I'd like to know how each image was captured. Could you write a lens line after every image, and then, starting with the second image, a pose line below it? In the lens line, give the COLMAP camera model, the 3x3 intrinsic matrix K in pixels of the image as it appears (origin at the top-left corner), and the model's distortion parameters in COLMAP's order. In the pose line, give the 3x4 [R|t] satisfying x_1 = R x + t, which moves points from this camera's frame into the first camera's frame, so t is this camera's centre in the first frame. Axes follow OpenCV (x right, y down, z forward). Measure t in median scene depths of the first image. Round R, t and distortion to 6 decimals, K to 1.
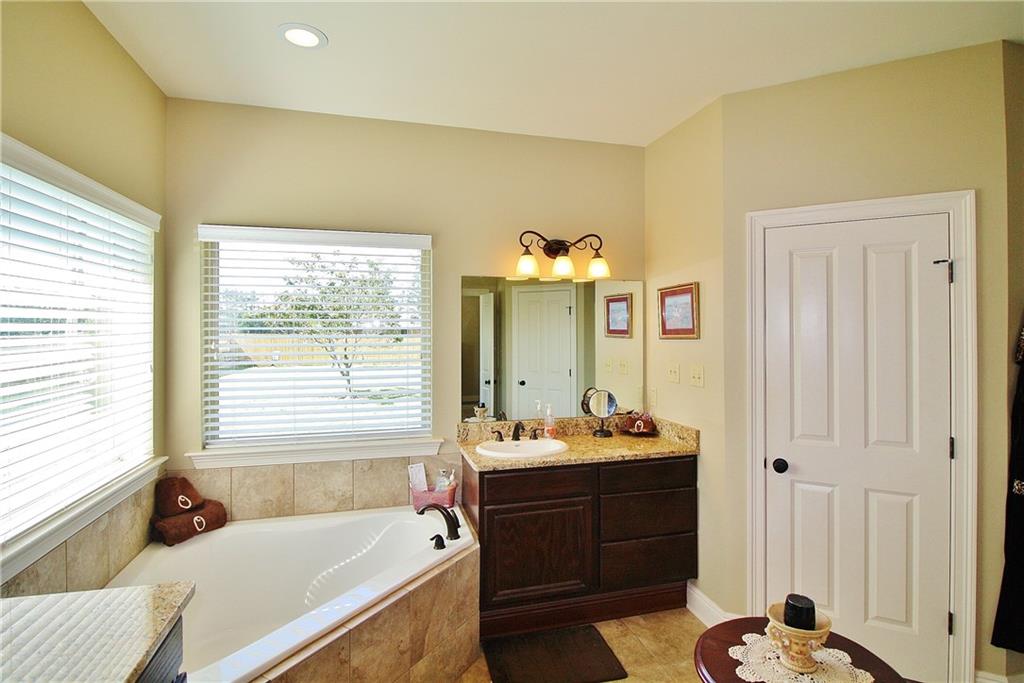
lens RADIAL K [[520.0, 0, 514.5], [0, 520.0, 327.5], [0, 0, 1]] dist [-0.002961, -0.001633]
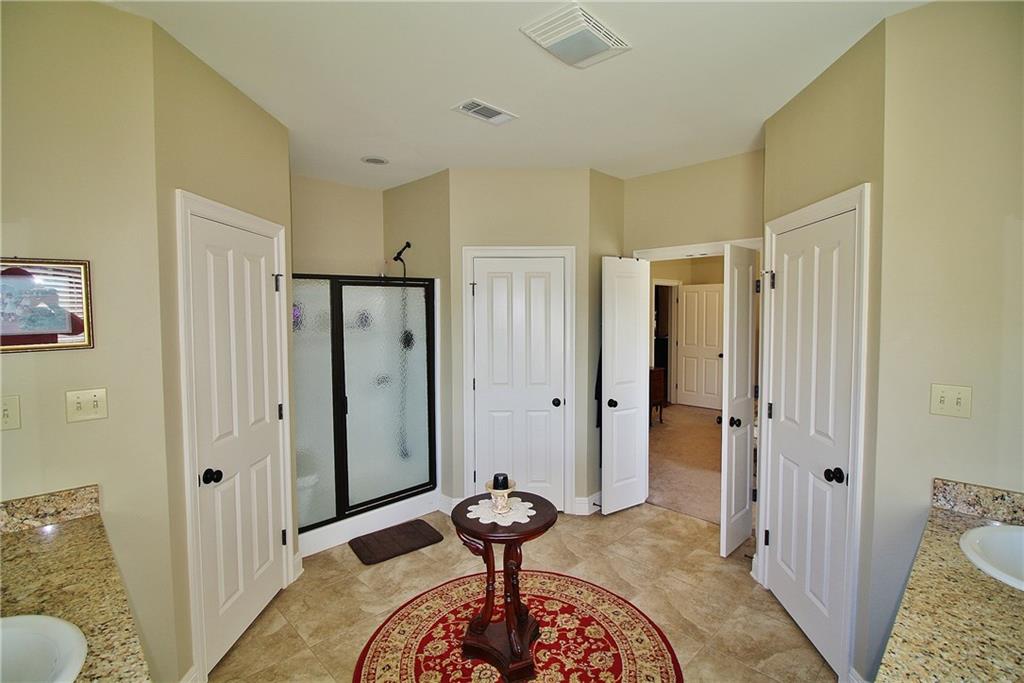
lens RADIAL K [[474.7, 0, 517.5], [0, 474.7, 334.3], [0, 0, 1]] dist [0.002335, -0.015927]
pose [[-0.491578, -0.034304, 0.870158, -0.415295], [0.002574, 0.999162, 0.040844, -0.017618], [-0.870830, 0.022318, -0.491078, 0.794682]]
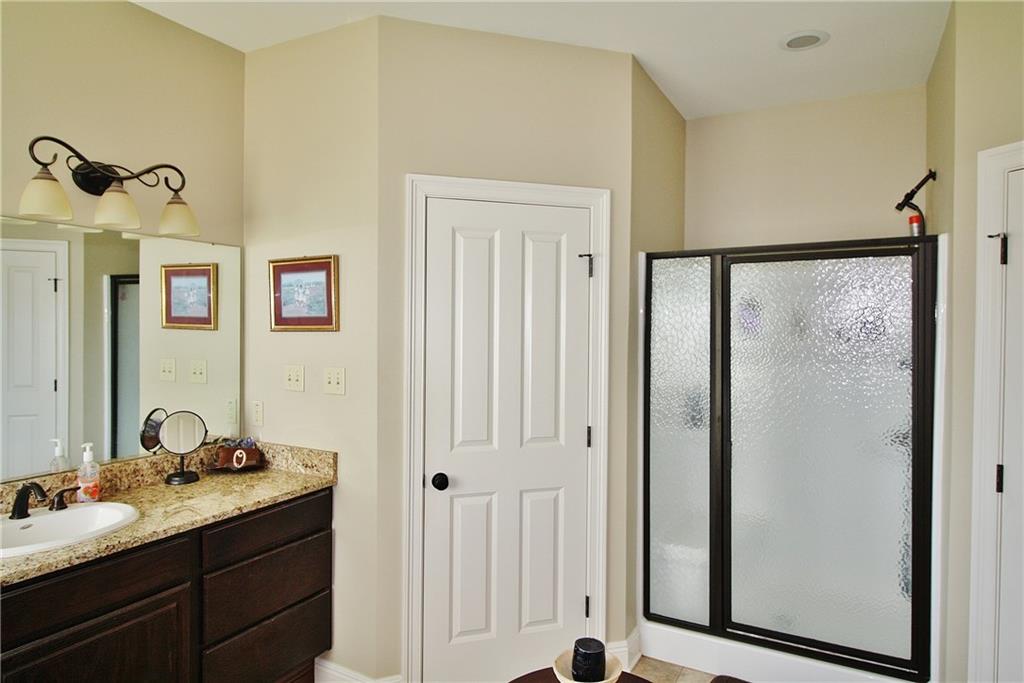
lens RADIAL K [[628.4, 0, 528.1], [0, 628.4, 327.4], [0, 0, 1]] dist [-0.000396, -0.001314]
pose [[0.683495, 0.003938, 0.729945, -0.116276], [-0.016546, 0.999812, 0.010099, 0.002647], [-0.729768, -0.018981, 0.683431, 0.172369]]
